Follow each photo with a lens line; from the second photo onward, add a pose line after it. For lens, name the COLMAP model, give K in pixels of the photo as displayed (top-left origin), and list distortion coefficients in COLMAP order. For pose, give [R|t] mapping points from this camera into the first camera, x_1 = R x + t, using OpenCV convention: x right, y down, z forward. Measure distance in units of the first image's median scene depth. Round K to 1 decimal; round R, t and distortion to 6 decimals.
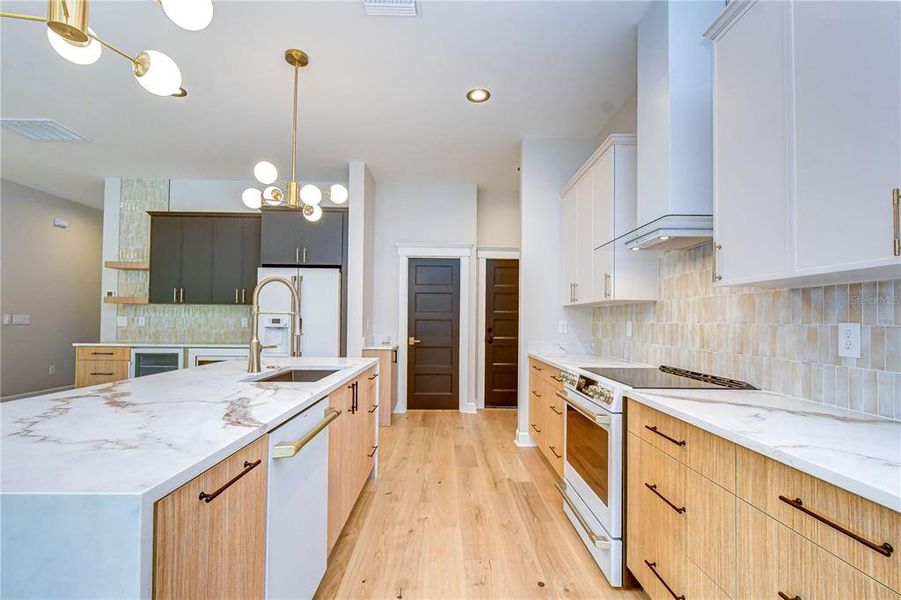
lens RADIAL K [[405.3, 0, 455.9], [0, 405.3, 317.1], [0, 0, 1]] dist [0.000632, -0.000003]
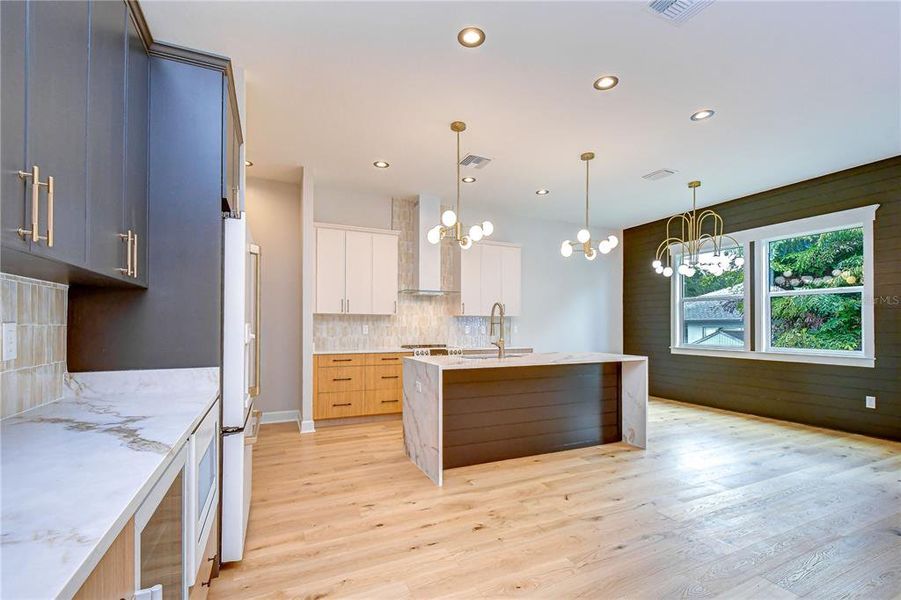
lens RADIAL K [[439.8, 0, 452.4], [0, 439.8, 324.7], [0, 0, 1]] dist [0.000318, 0.000016]
pose [[-0.423617, -0.011521, 0.905768, -0.997668], [-0.016417, 0.999853, 0.005040, -0.004339], [-0.905693, -0.012735, -0.423744, 0.992531]]
